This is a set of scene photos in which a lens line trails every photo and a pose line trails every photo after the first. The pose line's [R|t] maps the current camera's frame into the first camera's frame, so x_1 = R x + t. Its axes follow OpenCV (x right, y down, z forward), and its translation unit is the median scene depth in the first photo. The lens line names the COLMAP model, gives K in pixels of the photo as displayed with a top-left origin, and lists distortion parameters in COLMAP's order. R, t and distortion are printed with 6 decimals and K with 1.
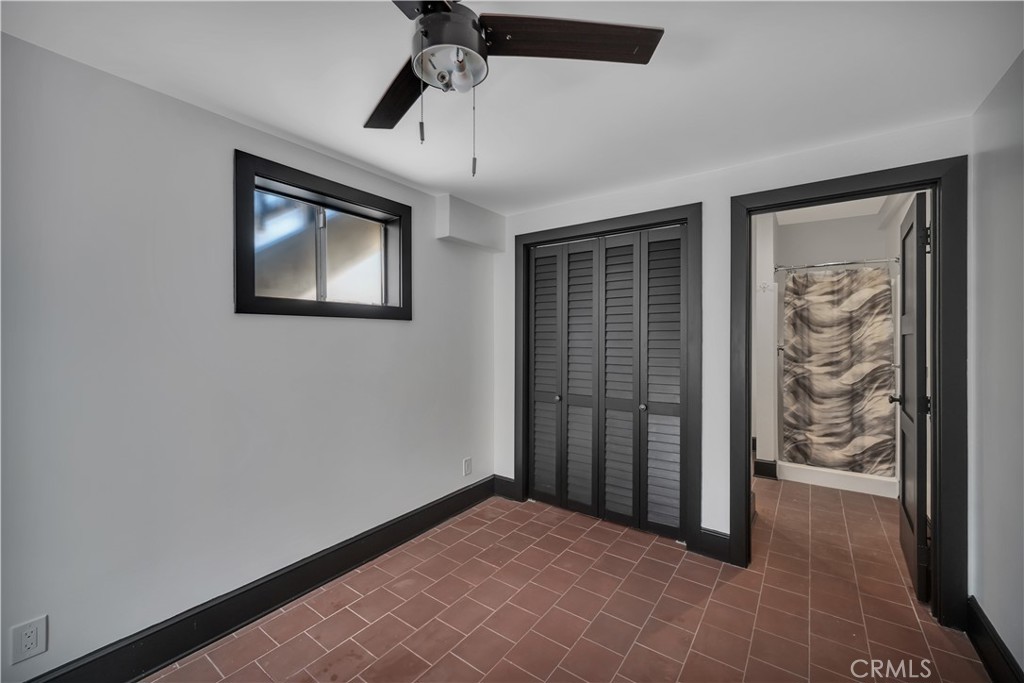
lens RADIAL K [[405.1, 0, 511.4], [0, 405.1, 339.1], [0, 0, 1]] dist [-0.002376, -0.000283]
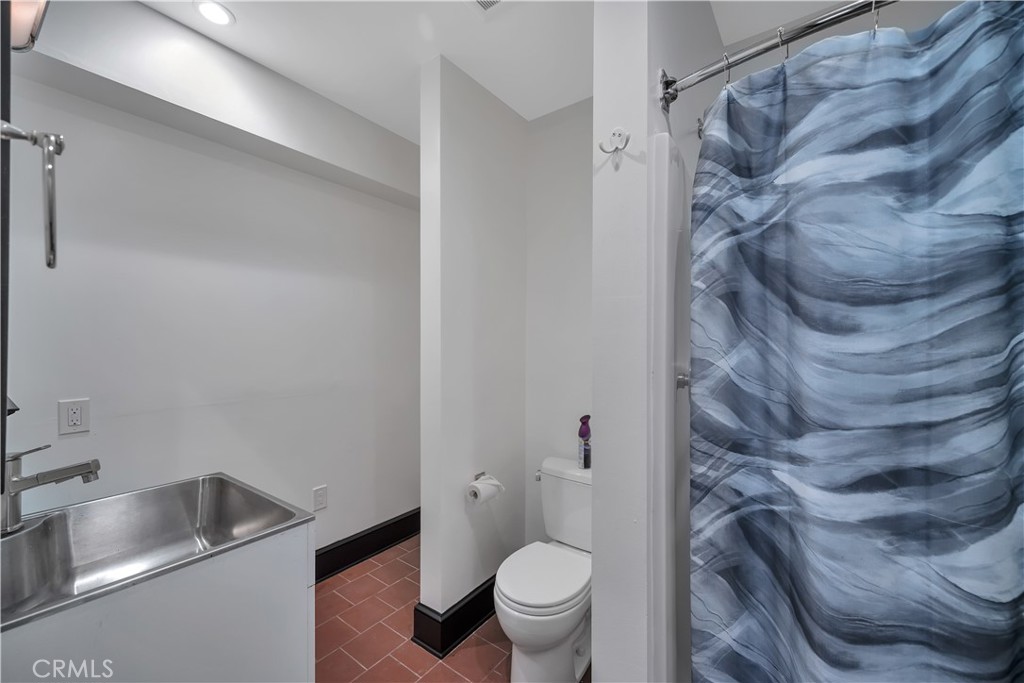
lens RADIAL K [[405.2, 0, 512.8], [0, 405.2, 341.7], [0, 0, 1]] dist [-0.001509, 0.000213]
pose [[0.999979, 0.004993, -0.004061, 0.595022], [-0.005005, 0.999983, -0.003101, -0.008112], [0.004045, 0.003122, 0.999987, 0.792621]]
